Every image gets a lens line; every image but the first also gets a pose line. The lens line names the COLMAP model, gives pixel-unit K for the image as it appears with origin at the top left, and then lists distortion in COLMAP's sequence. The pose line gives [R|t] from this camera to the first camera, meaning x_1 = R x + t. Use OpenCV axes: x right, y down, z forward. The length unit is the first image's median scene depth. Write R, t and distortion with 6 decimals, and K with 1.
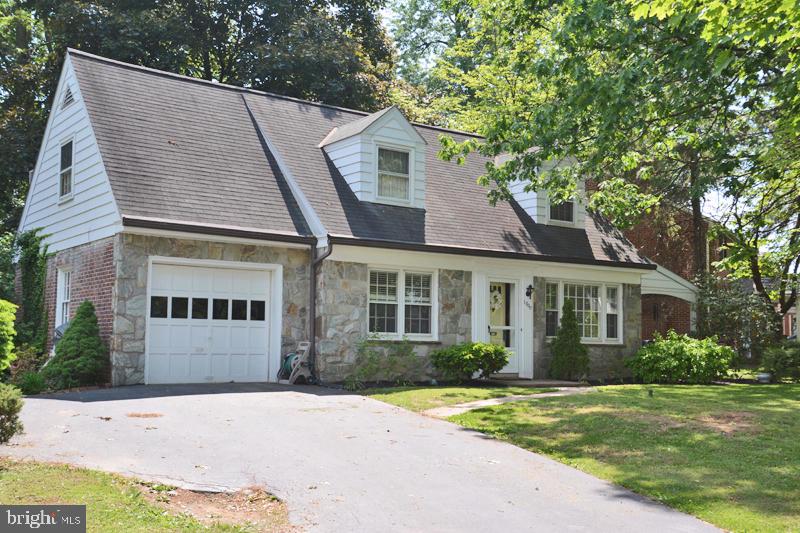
lens RADIAL K [[886.8, 0, 400.0], [0, 886.8, 266.5], [0, 0, 1]] dist [0.081064, -0.001959]
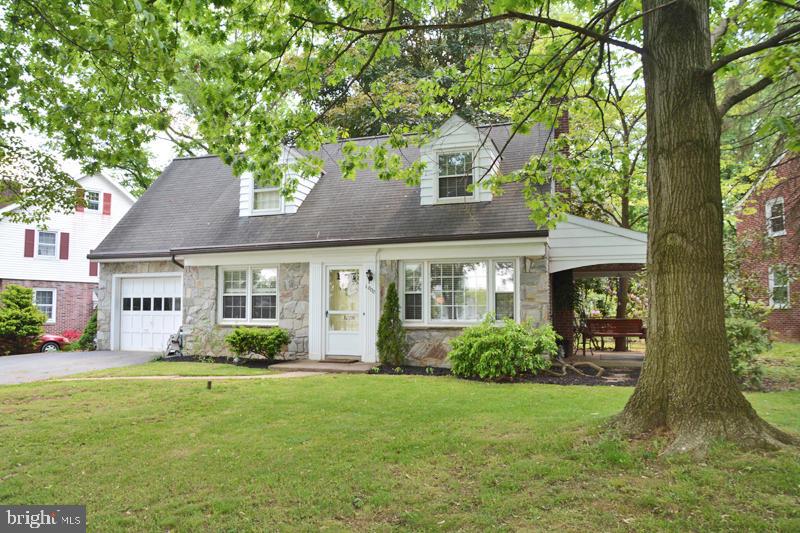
lens RADIAL K [[561.7, 0, 396.5], [0, 561.7, 276.2], [0, 0, 1]] dist [-0.123842, 0.067642]
pose [[0.586337, -0.069007, -0.807122, 0.744967], [0.075290, 0.996695, -0.030520, 0.054860], [0.806561, -0.042873, 0.589595, 0.709171]]
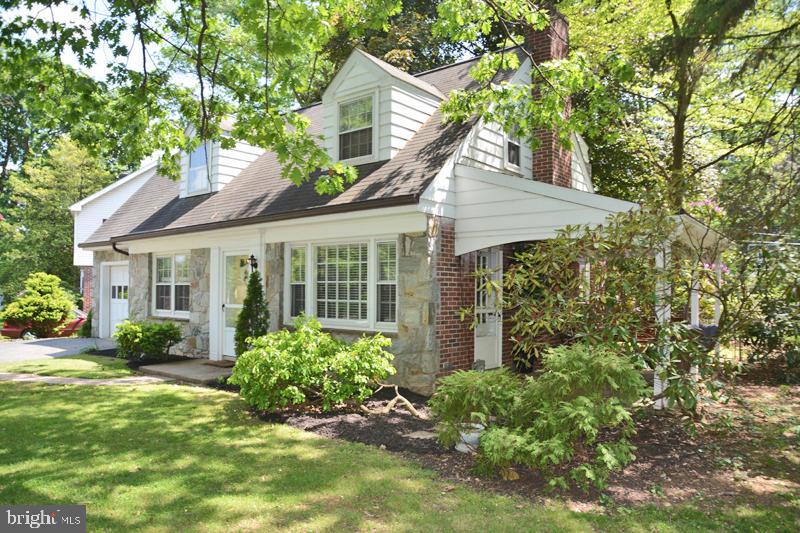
lens RADIAL K [[561.7, 0, 396.5], [0, 561.7, 276.2], [0, 0, 1]] dist [-0.123842, 0.067642]
pose [[0.274723, -0.038096, -0.960768, 0.751324], [0.078609, 0.996760, -0.017046, 0.065504], [0.958305, -0.070842, 0.276828, 1.076614]]
